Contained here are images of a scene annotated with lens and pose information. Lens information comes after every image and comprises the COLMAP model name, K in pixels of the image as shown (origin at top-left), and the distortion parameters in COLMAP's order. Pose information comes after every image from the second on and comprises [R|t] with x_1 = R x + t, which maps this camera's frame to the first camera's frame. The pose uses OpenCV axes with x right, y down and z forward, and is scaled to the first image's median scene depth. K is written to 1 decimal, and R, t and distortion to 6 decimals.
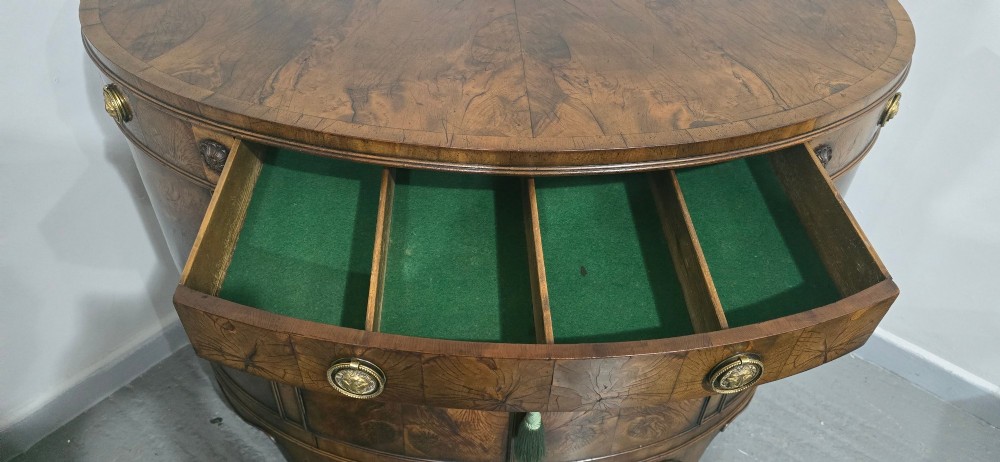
lens RADIAL K [[681.9, 0, 503.1], [0, 681.9, 229.5], [0, 0, 1]] dist [0.033383, -0.031461]
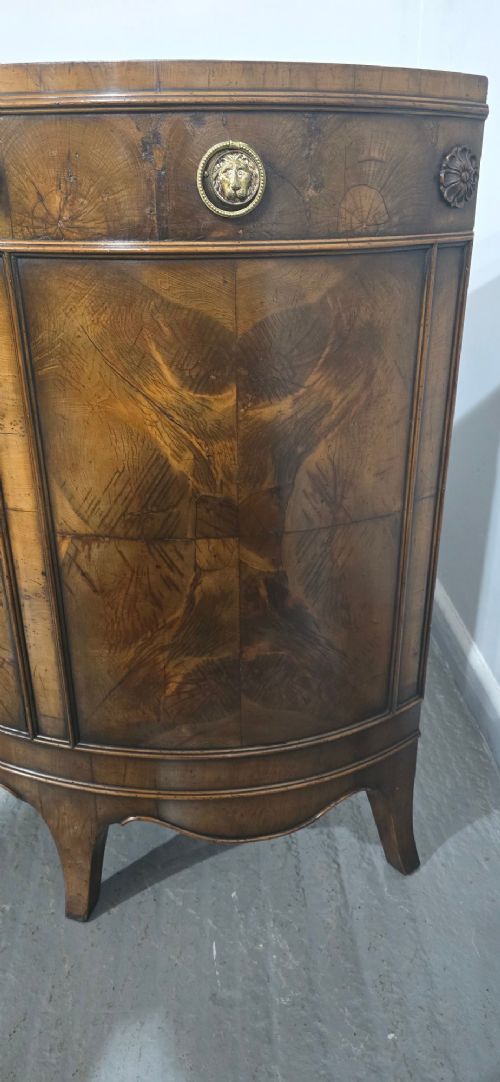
lens RADIAL K [[737.8, 0, 257.6], [0, 737.8, 534.9], [0, 0, 1]] dist [0.033383, -0.031461]
pose [[0.667964, 0.269373, -0.693731, 1.152319], [-0.467419, 0.877237, -0.109430, 0.136334], [0.579088, 0.397358, 0.711873, 0.769267]]
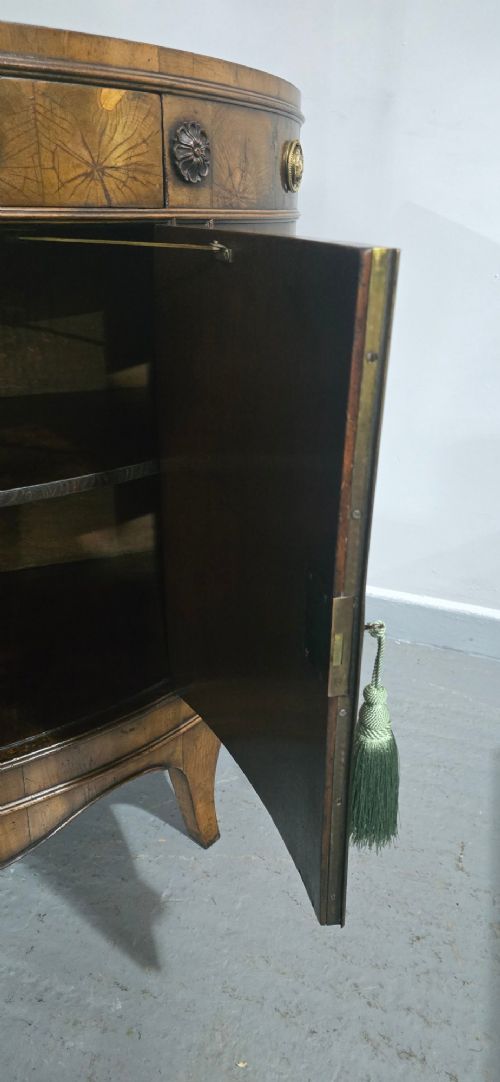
lens RADIAL K [[737.8, 0, 248.2], [0, 737.8, 542.0], [0, 0, 1]] dist [0.033383, -0.031461]
pose [[0.948000, -0.156062, 0.277381, 0.228975], [0.227422, 0.941862, -0.247337, 0.467554], [-0.222655, 0.297558, 0.928377, 0.380506]]
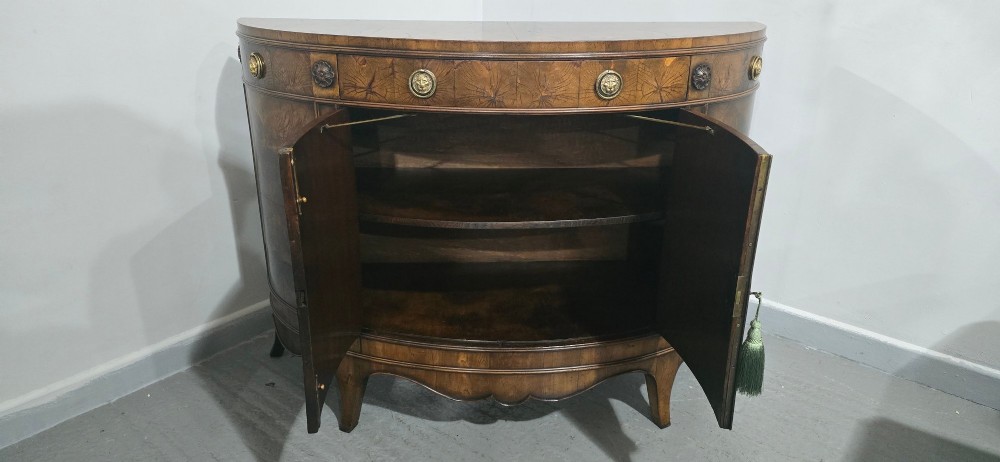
lens RADIAL K [[672.4, 0, 495.1], [0, 672.4, 228.2], [0, 0, 1]] dist [0.060270, -0.033438]
pose [[0.999523, -0.022572, -0.021100, 0.011845], [0.014000, 0.939603, -0.341980, 0.721080], [0.027545, 0.341521, 0.939470, -0.331527]]
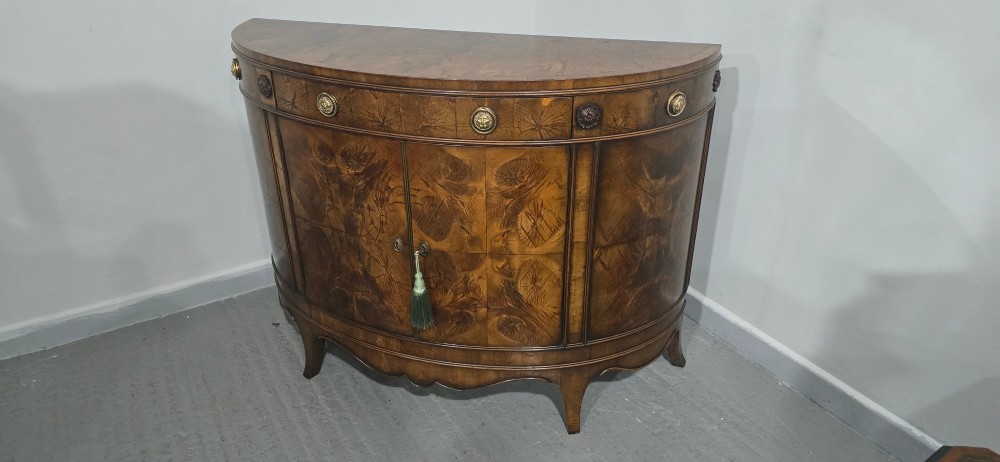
lens RADIAL K [[672.4, 0, 500.9], [0, 672.4, 223.3], [0, 0, 1]] dist [0.060270, -0.033438]
pose [[0.942626, 0.112357, -0.314374, 0.755254], [-0.187618, 0.957181, -0.220462, 0.499536], [0.276143, 0.266796, 0.923345, -0.405714]]
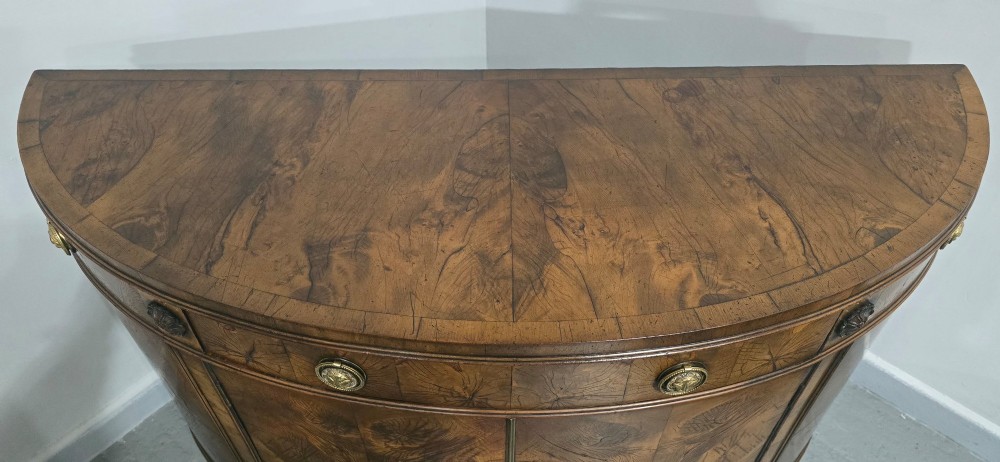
lens RADIAL K [[725.5, 0, 496.3], [0, 725.5, 235.5], [0, 0, 1]] dist [0.046744, -0.051154]
pose [[0.998144, 0.005972, -0.060602, 0.065305], [0.000422, 0.994476, 0.104960, -0.285870], [0.060894, -0.104791, 0.992628, 0.080623]]
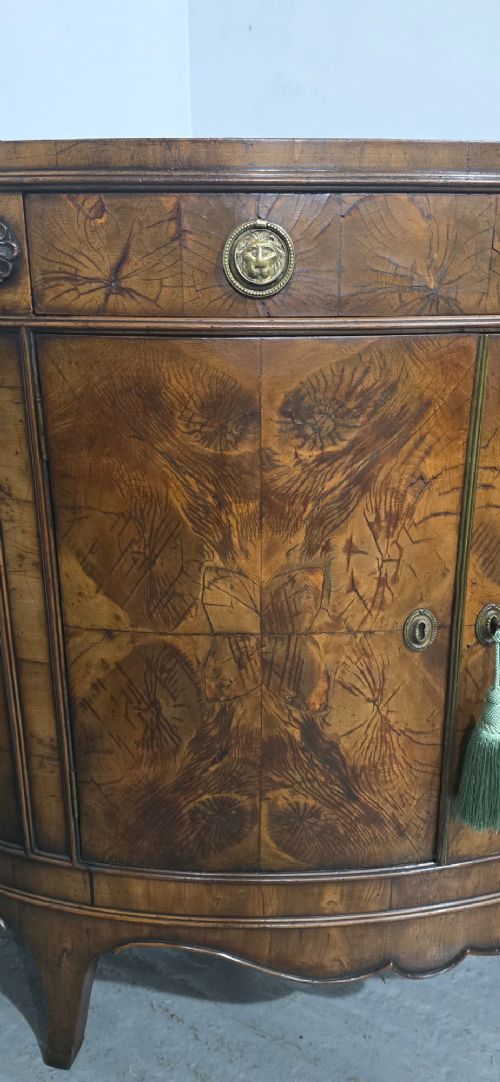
lens RADIAL K [[785.0, 0, 249.3], [0, 785.0, 530.3], [0, 0, 1]] dist [0.046744, -0.051154]
pose [[0.986245, -0.092333, 0.137098, -0.276696], [0.136905, 0.921075, -0.364525, 0.393442], [-0.092619, 0.378280, 0.921046, 0.370955]]
